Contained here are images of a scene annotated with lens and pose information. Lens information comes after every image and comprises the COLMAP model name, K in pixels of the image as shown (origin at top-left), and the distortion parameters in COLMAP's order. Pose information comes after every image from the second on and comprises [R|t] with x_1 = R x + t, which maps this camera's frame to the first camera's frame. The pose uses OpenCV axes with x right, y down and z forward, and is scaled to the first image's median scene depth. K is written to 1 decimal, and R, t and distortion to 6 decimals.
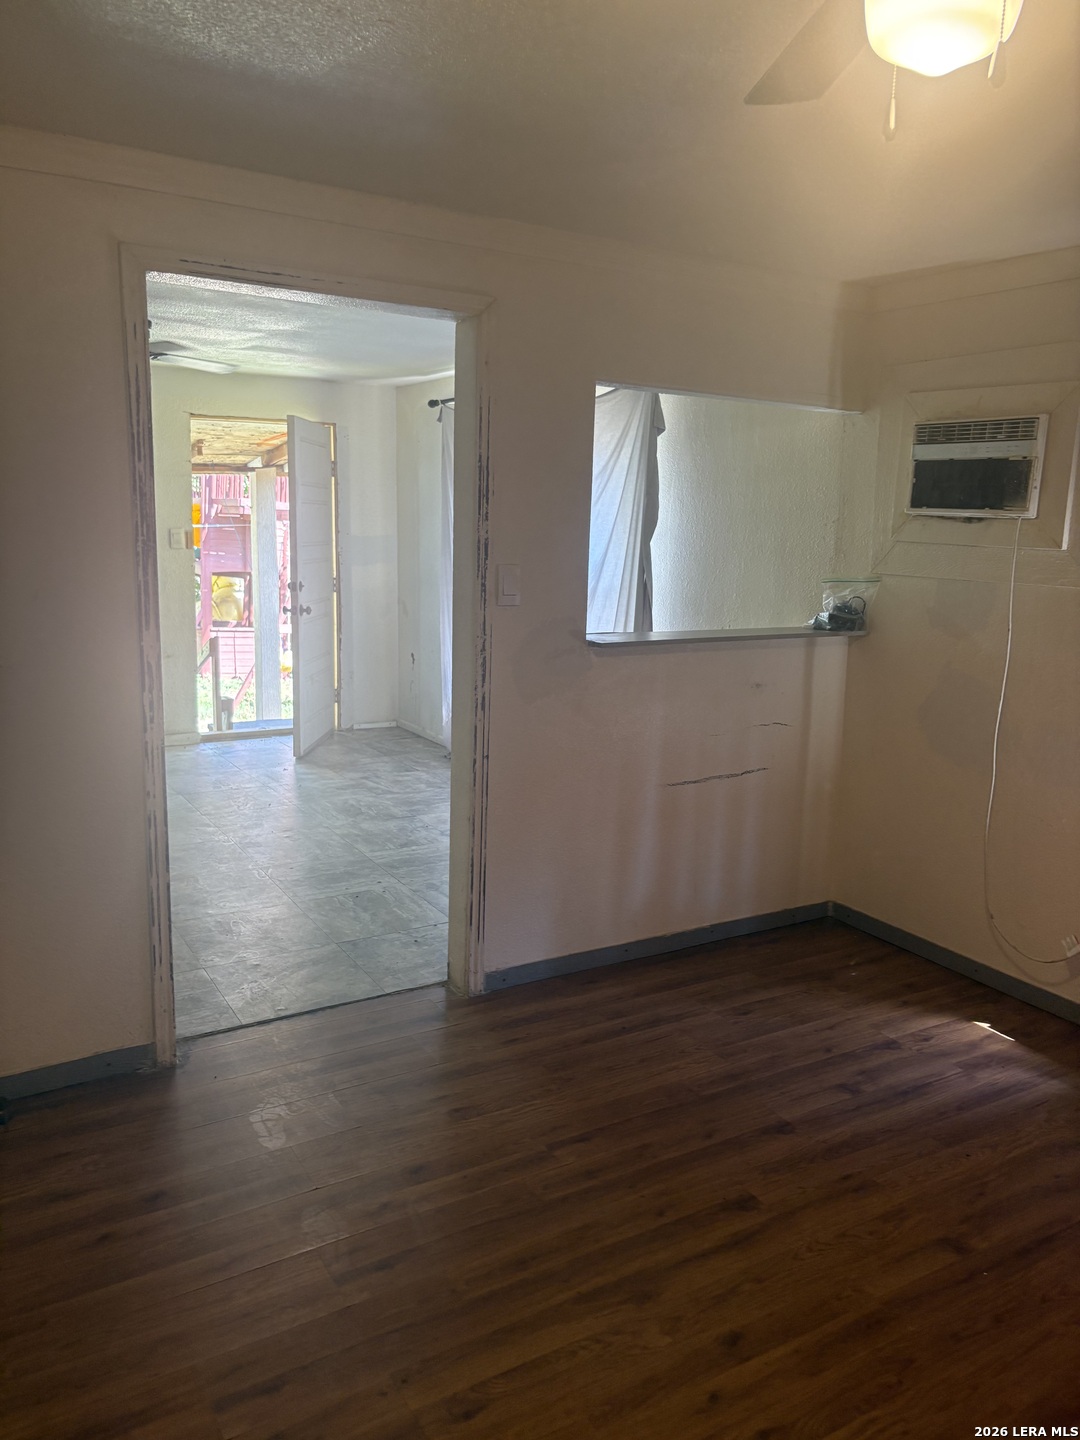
lens RADIAL K [[1094.8, 0, 549.2], [0, 1094.8, 722.9], [0, 0, 1]] dist [0.040833, -0.043894]
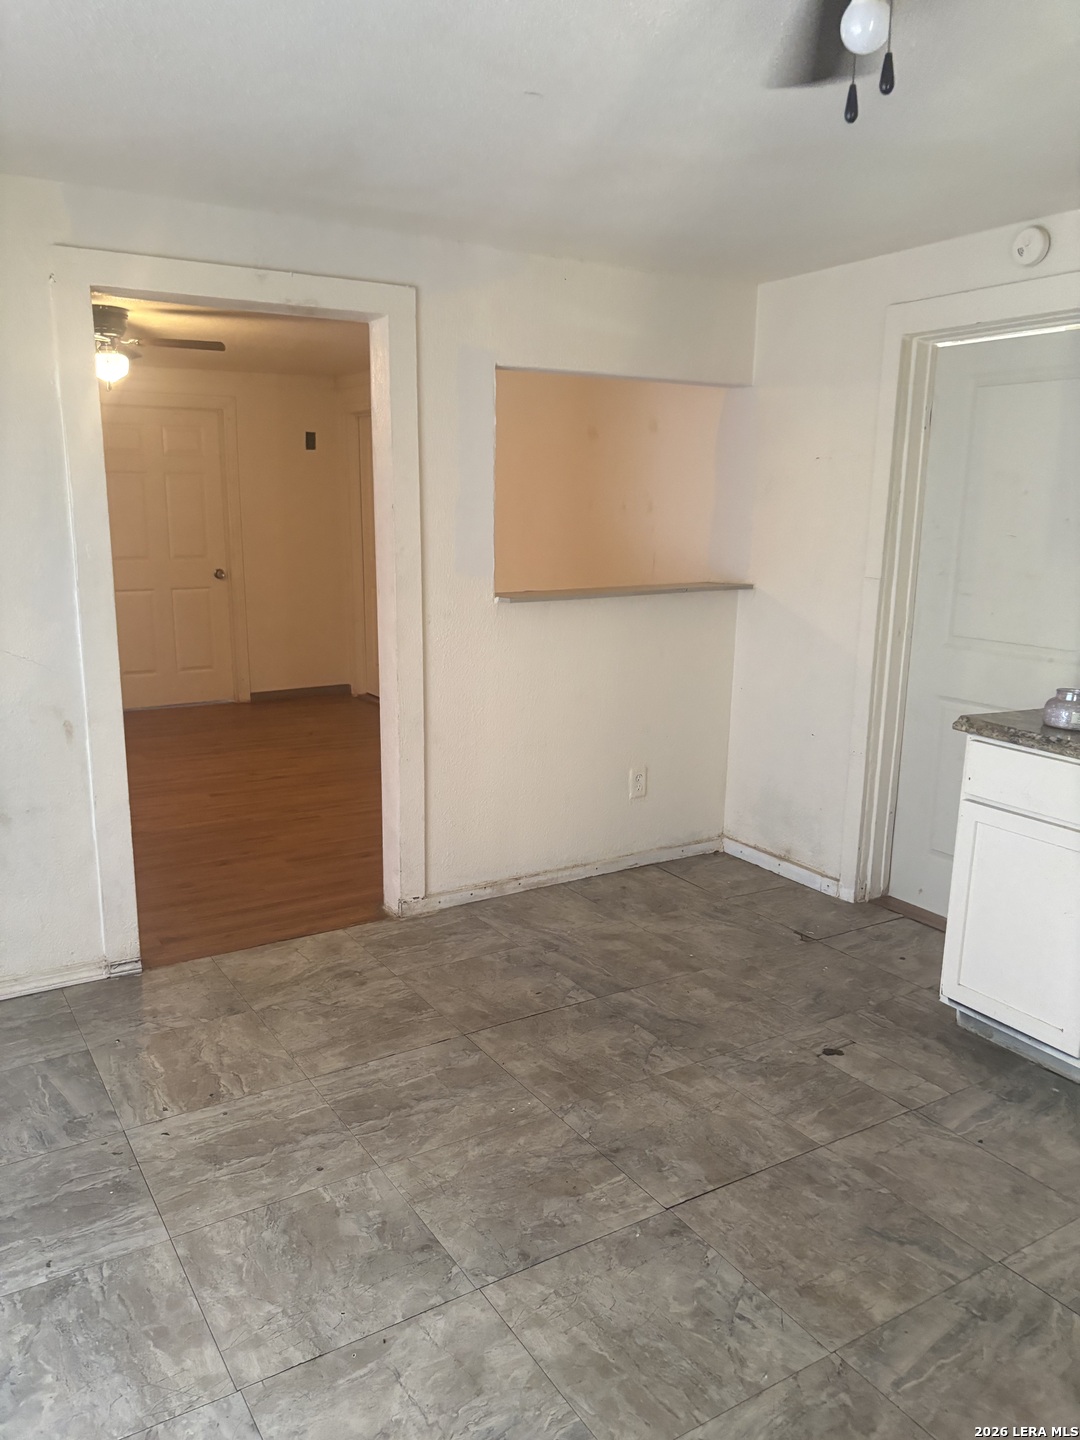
lens RADIAL K [[1094.8, 0, 532.6], [0, 1094.8, 726.3], [0, 0, 1]] dist [0.040833, -0.043894]
pose [[-0.999411, -0.031397, -0.013869, -0.443873], [-0.034313, 0.924091, 0.380630, -0.372498], [0.000865, 0.380882, -0.924623, 1.937084]]
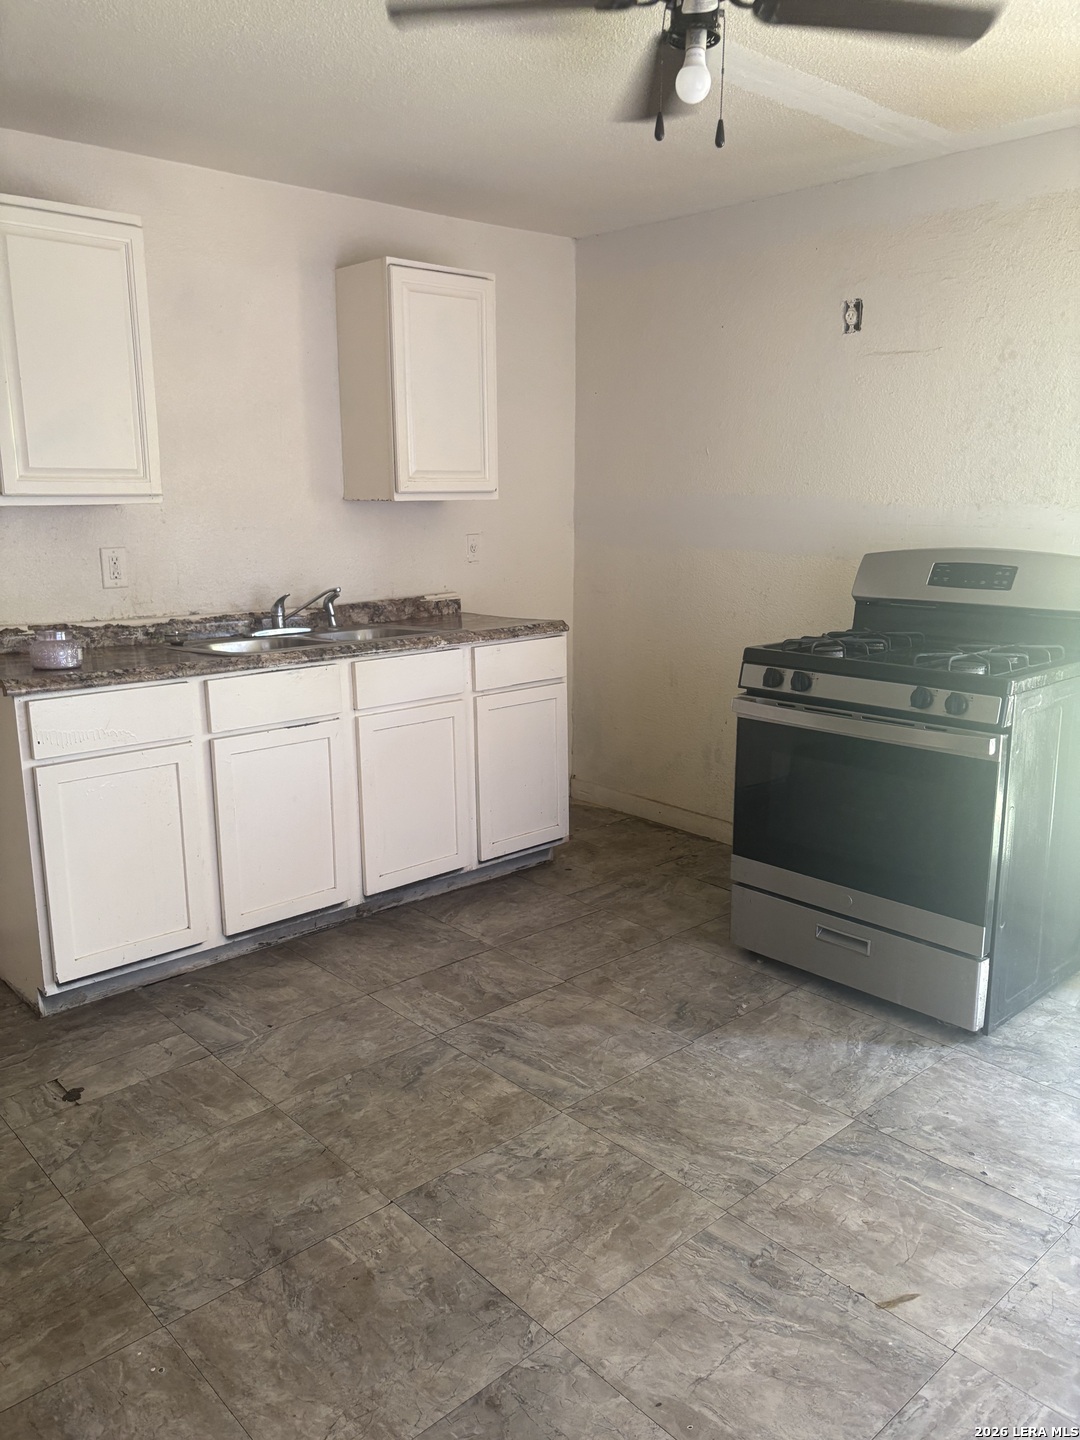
lens RADIAL K [[1094.8, 0, 535.8], [0, 1094.8, 715.8], [0, 0, 1]] dist [0.040833, -0.043894]
pose [[0.193176, 0.180434, -0.964431, 0.027032], [-0.172821, 0.973835, 0.147578, -0.212493], [0.965824, 0.138165, 0.219304, 1.318072]]
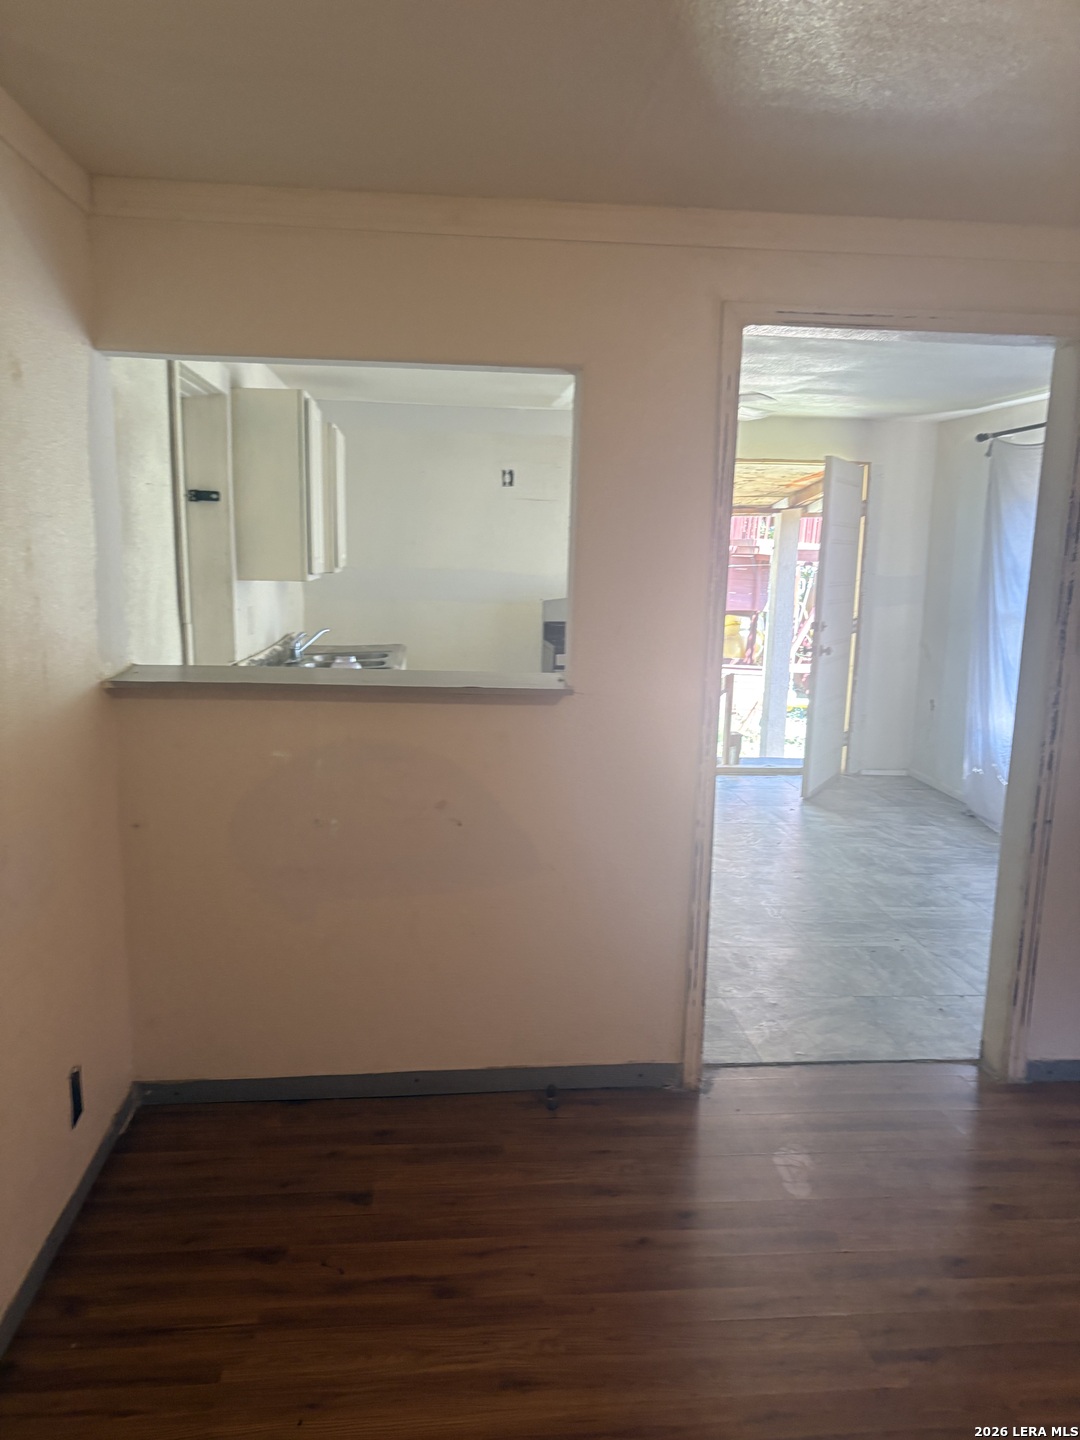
lens RADIAL K [[1094.8, 0, 528.6], [0, 1094.8, 726.8], [0, 0, 1]] dist [0.040833, -0.043894]
pose [[0.897981, 0.069949, -0.434439, -0.053287], [-0.083670, 0.996415, -0.012513, 0.000211], [0.432006, 0.047586, 0.900615, -0.008360]]
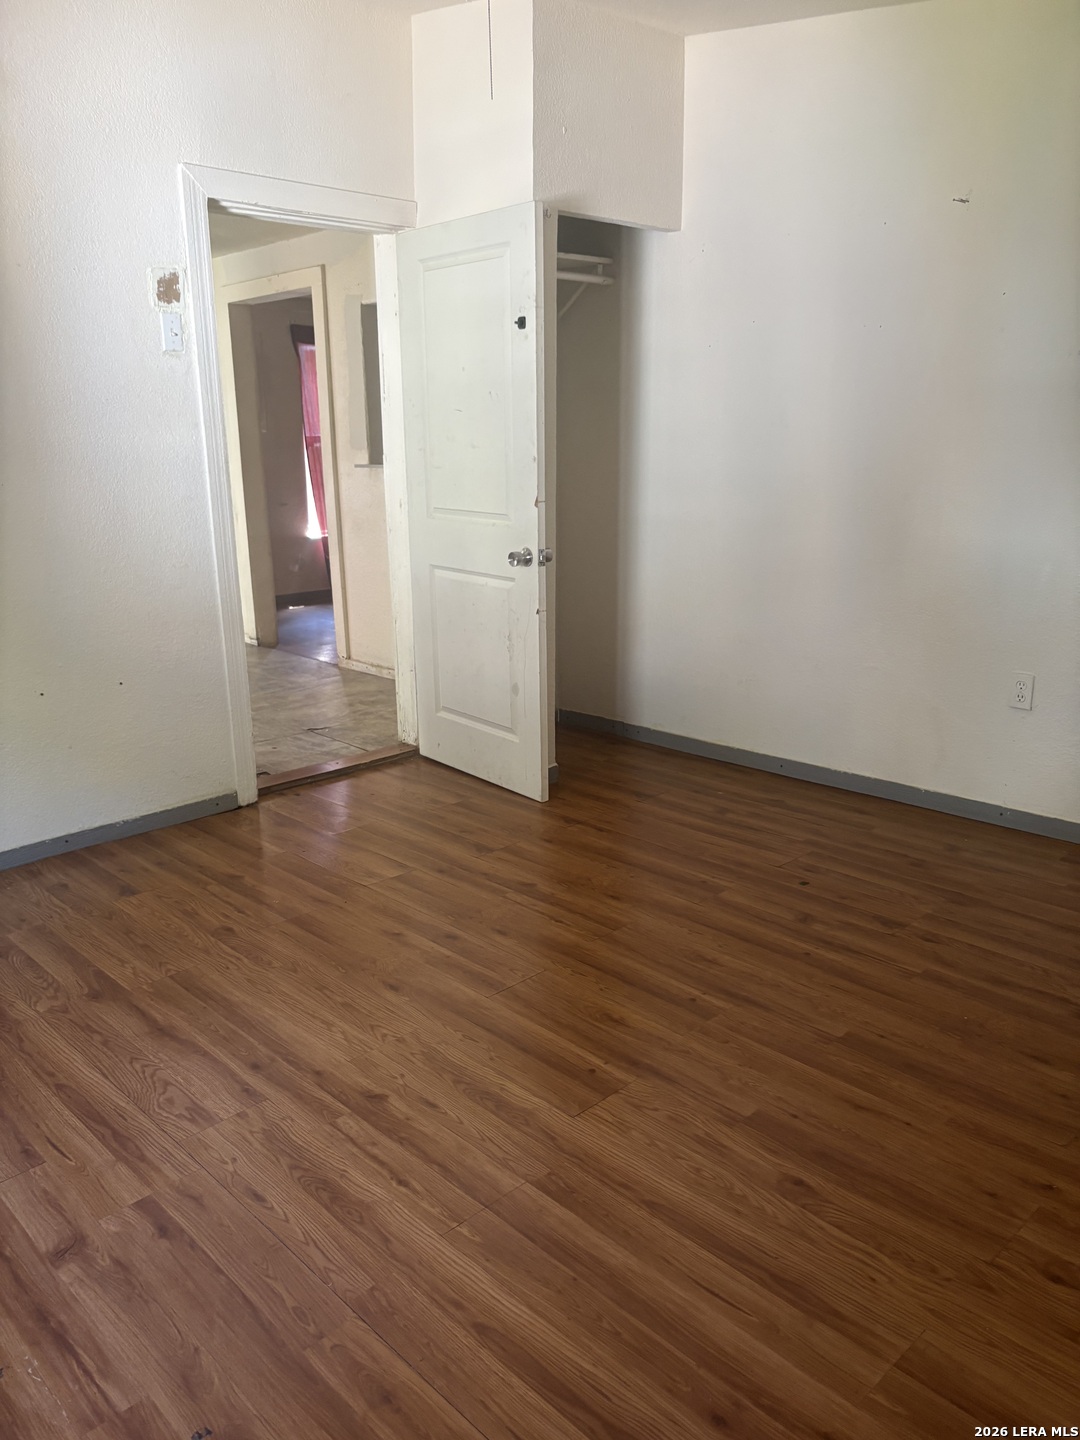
lens RADIAL K [[1094.8, 0, 560.4], [0, 1094.8, 716.5], [0, 0, 1]] dist [0.040833, -0.043894]
pose [[-0.235475, -0.265265, 0.934979, -2.198627], [0.183532, 0.932585, 0.310808, -0.166526], [-0.954394, 0.244786, -0.170916, 0.909491]]
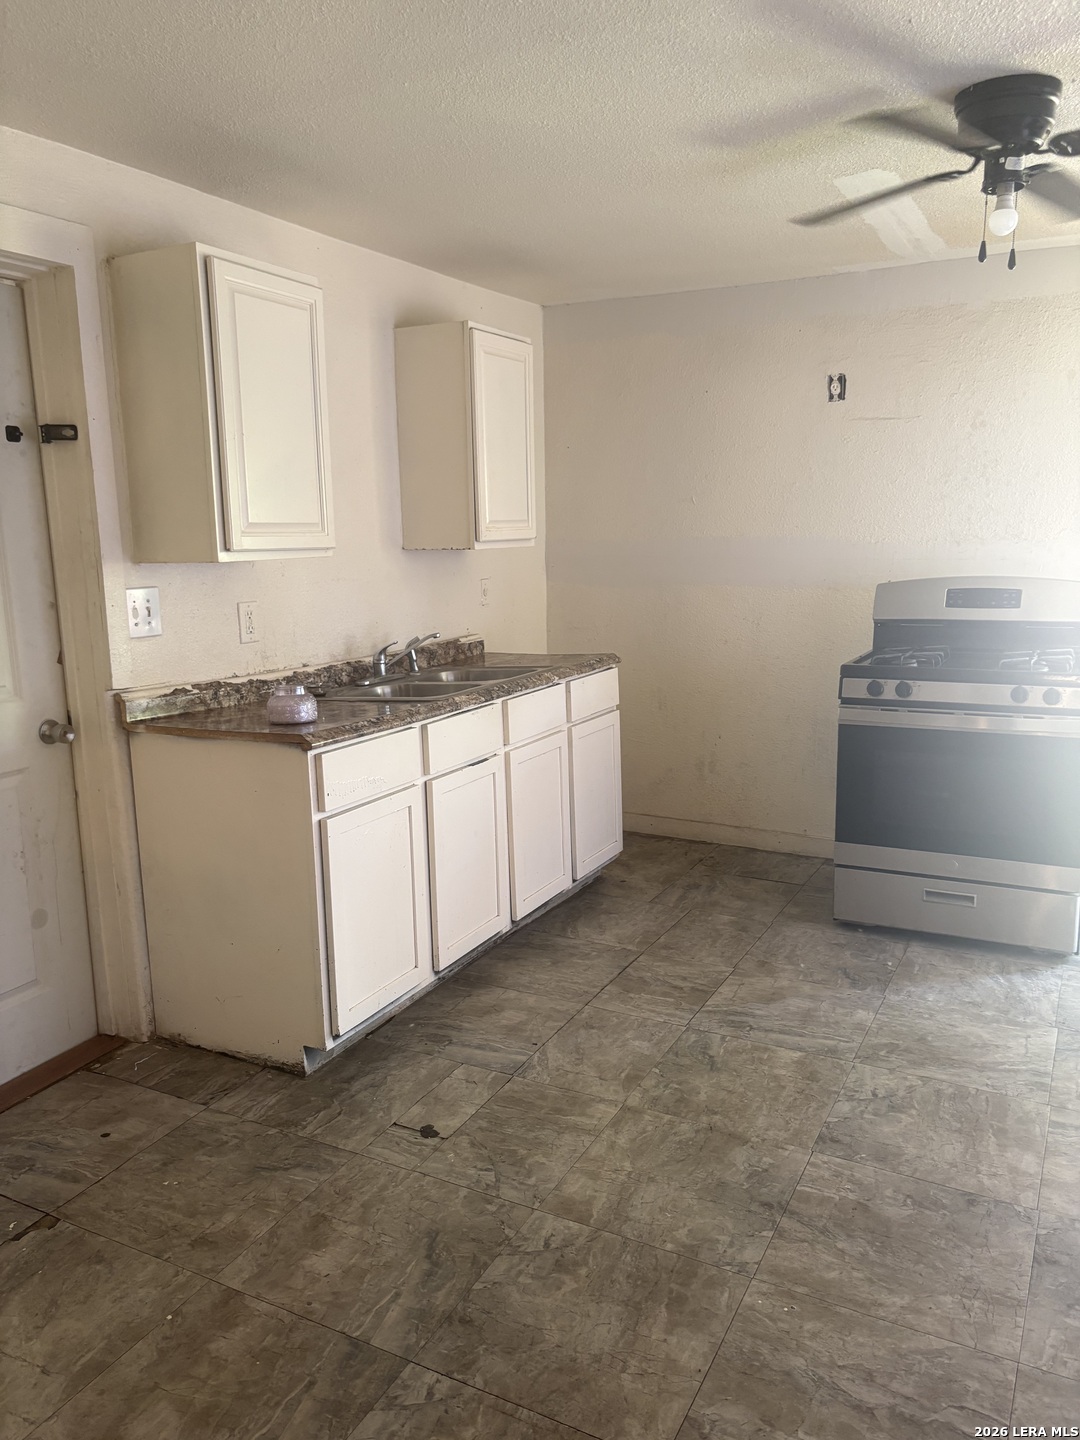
lens RADIAL K [[1094.8, 0, 528.6], [0, 1094.8, 724.1], [0, 0, 1]] dist [0.040833, -0.043894]
pose [[0.511708, 0.123986, -0.850166, -0.059243], [-0.129579, 0.989351, 0.066292, -0.137114], [0.849332, 0.076241, 0.522325, 0.854520]]
